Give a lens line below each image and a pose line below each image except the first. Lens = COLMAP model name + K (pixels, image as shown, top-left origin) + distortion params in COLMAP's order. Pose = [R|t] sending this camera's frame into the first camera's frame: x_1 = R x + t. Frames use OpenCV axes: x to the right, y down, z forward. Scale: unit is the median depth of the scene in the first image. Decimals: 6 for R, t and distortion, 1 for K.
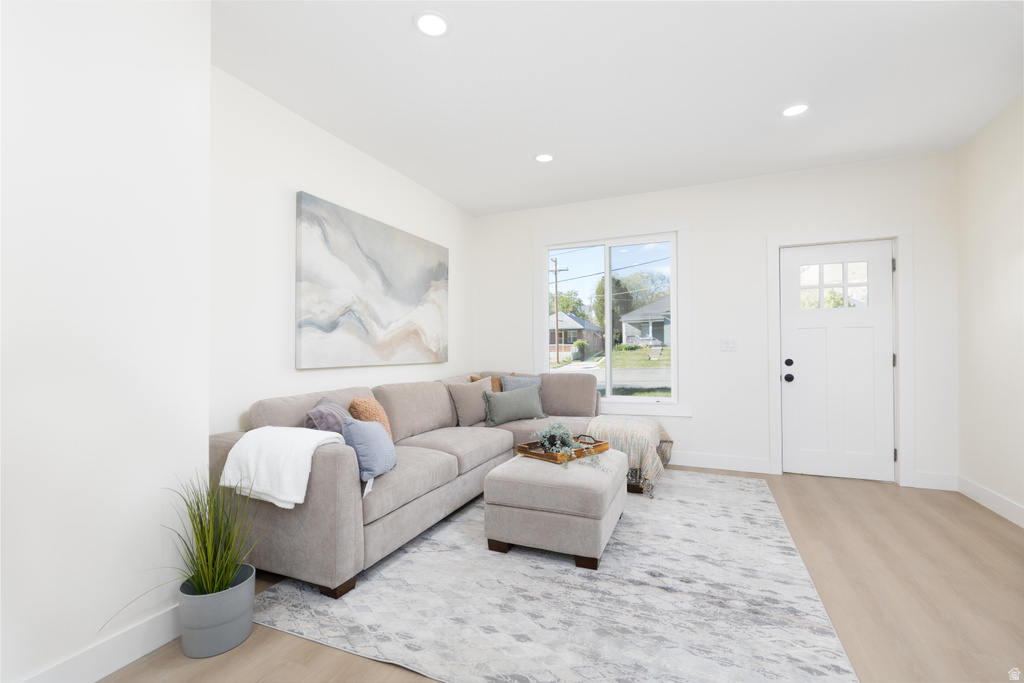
lens RADIAL K [[455.9, 0, 512.0], [0, 455.9, 341.5], [0, 0, 1]] dist [0.009690, -0.000004]
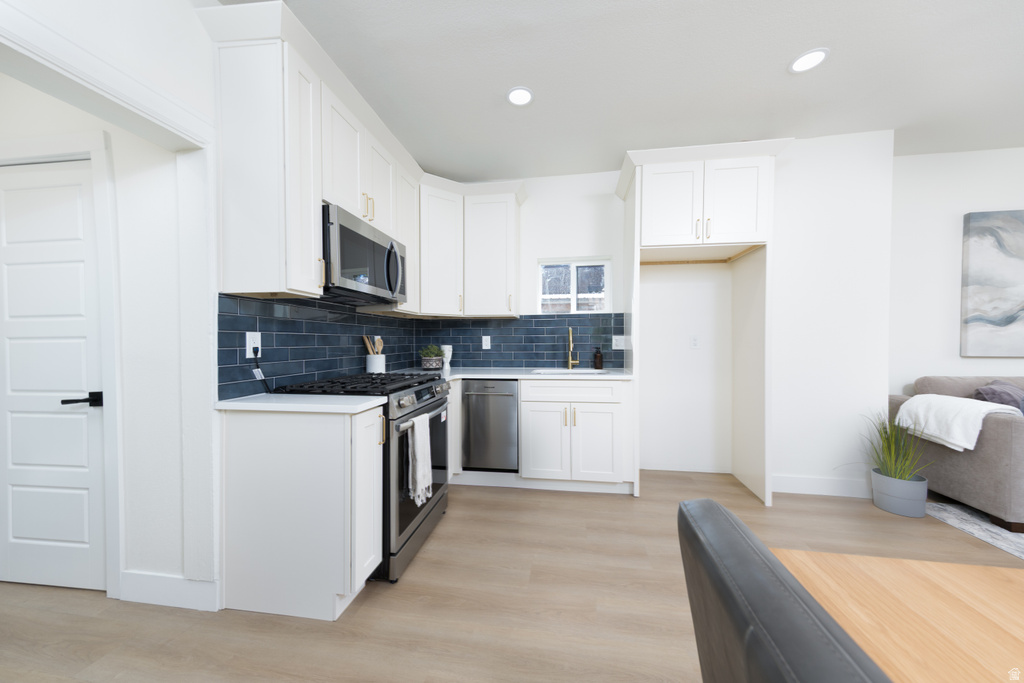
lens RADIAL K [[350.6, 0, 510.7], [0, 350.6, 346.2], [0, 0, 1]] dist [0.001376, 0.000264]
pose [[0.240212, 0.017759, -0.970558, 0.218269], [0.013629, 0.999672, 0.021665, -0.007419], [0.970625, -0.018432, 0.239891, -0.563385]]
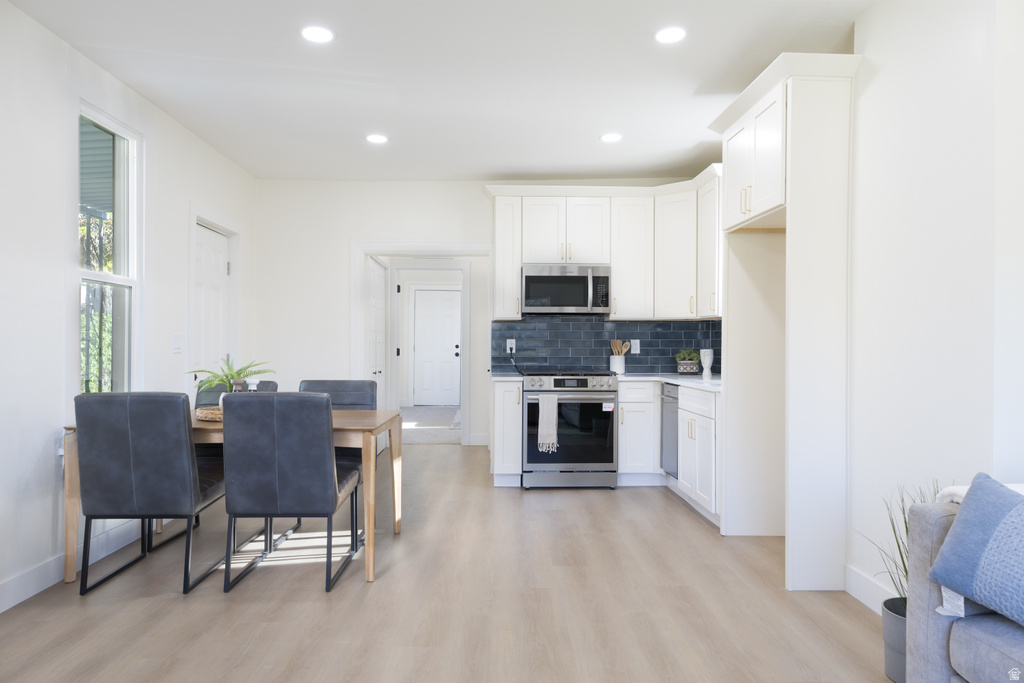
lens RADIAL K [[661.4, 0, 512.0], [0, 661.4, 341.5], [0, 0, 1]] dist [0.001883, 0.001175]
pose [[-0.905557, 0.001620, -0.424222, 0.475310], [0.007664, 0.999892, -0.012542, 0.012867], [0.424156, -0.014609, -0.905471, 1.458379]]
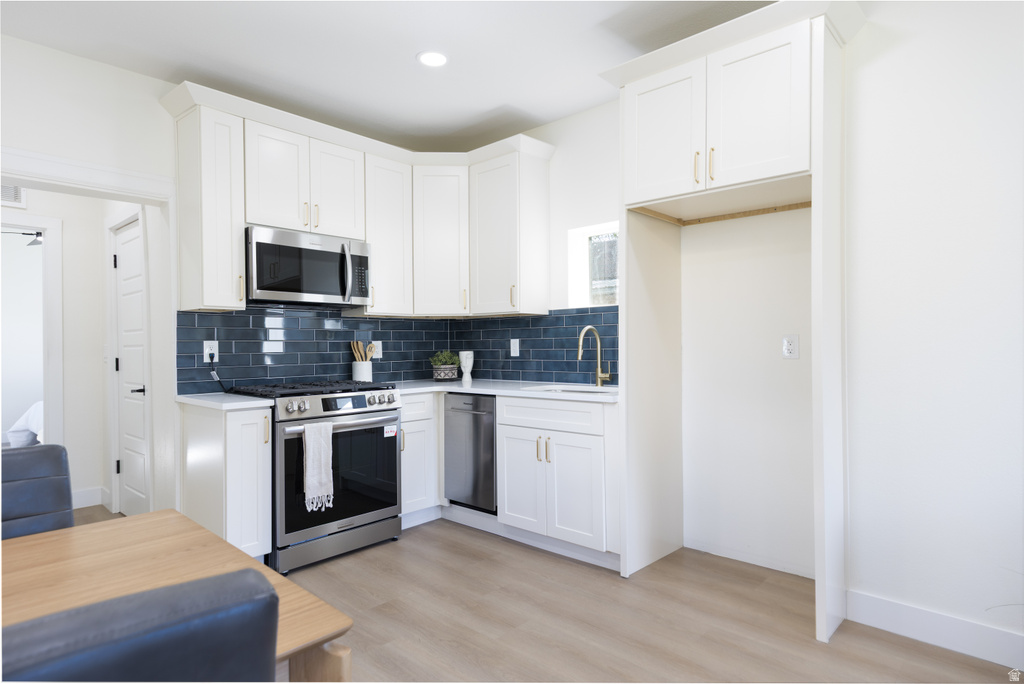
lens RADIAL K [[554.5, 0, 511.1], [0, 554.5, 347.4], [0, 0, 1]] dist [0.003887, 0.000415]
pose [[-0.336212, 0.010724, -0.941725, 0.439557], [0.022137, 0.999749, 0.003481, 0.000177], [0.941526, -0.019677, -0.336365, 0.279436]]
